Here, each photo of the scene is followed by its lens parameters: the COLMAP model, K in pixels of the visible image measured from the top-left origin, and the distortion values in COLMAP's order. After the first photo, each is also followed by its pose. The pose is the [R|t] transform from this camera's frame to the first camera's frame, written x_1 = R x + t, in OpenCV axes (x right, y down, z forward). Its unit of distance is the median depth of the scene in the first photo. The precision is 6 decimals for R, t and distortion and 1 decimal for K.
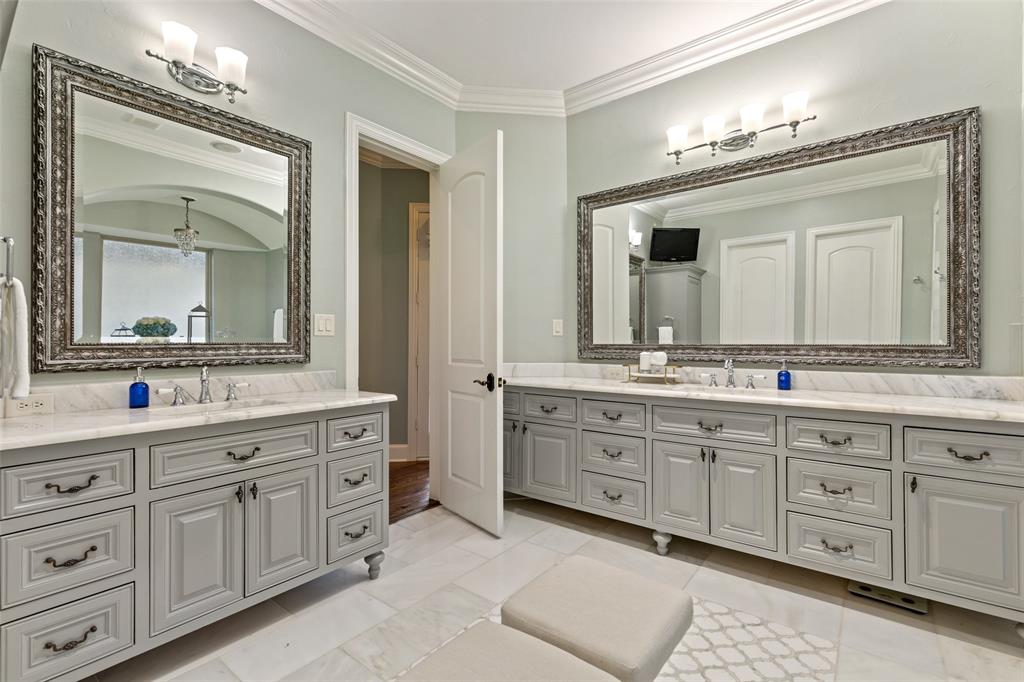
lens RADIAL K [[462.6, 0, 505.3], [0, 462.6, 340.0], [0, 0, 1]] dist [0.007484, -0.000619]
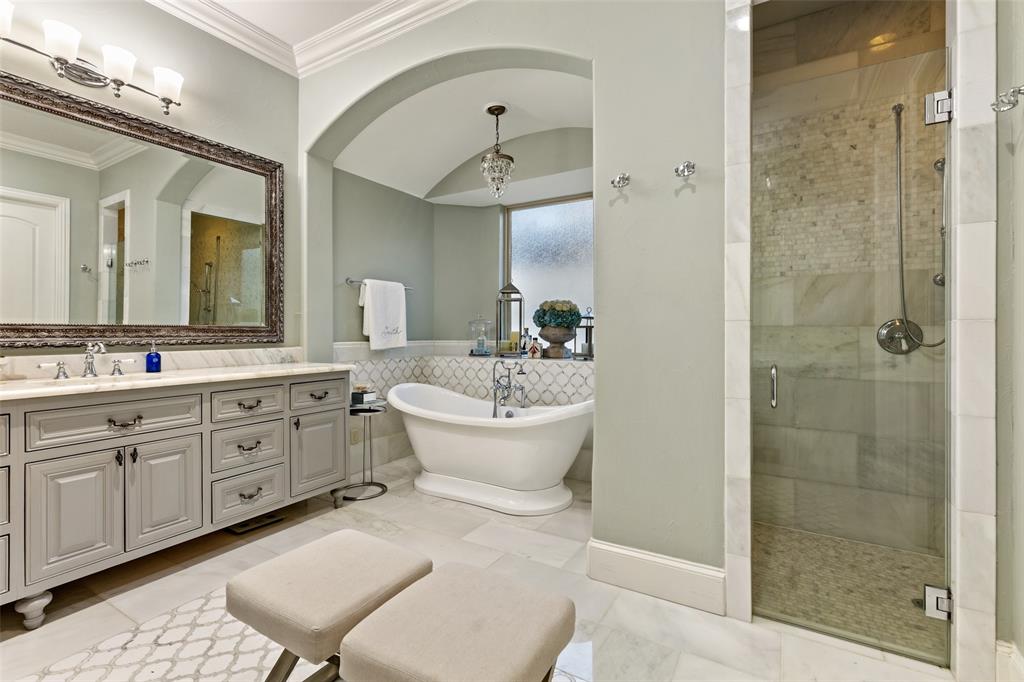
lens RADIAL K [[462.6, 0, 510.3], [0, 462.6, 336.1], [0, 0, 1]] dist [0.007484, -0.000619]
pose [[-0.122952, -0.006020, 0.992394, -0.490704], [-0.001594, 0.999982, 0.005869, 0.028627], [-0.992411, -0.000860, -0.122959, 0.437315]]
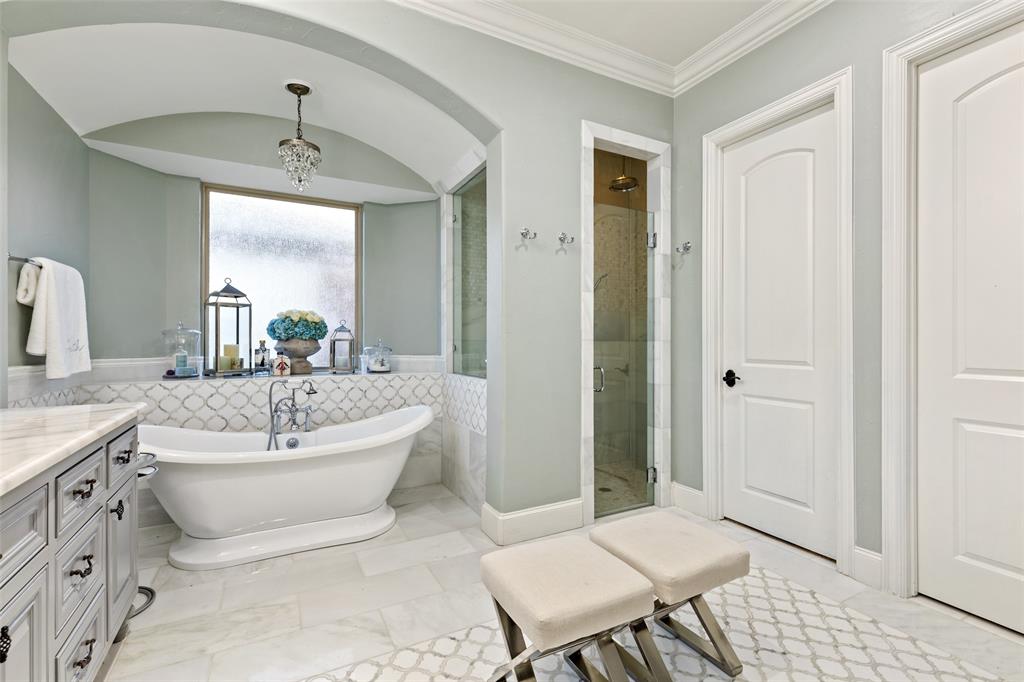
lens RADIAL K [[462.6, 0, 516.0], [0, 462.6, 340.7], [0, 0, 1]] dist [0.007484, -0.000619]
pose [[-0.914779, 0.000030, 0.403954, -0.087105], [-0.000751, 0.999998, -0.001775, 0.010302], [-0.403953, -0.001927, -0.914778, 1.202685]]
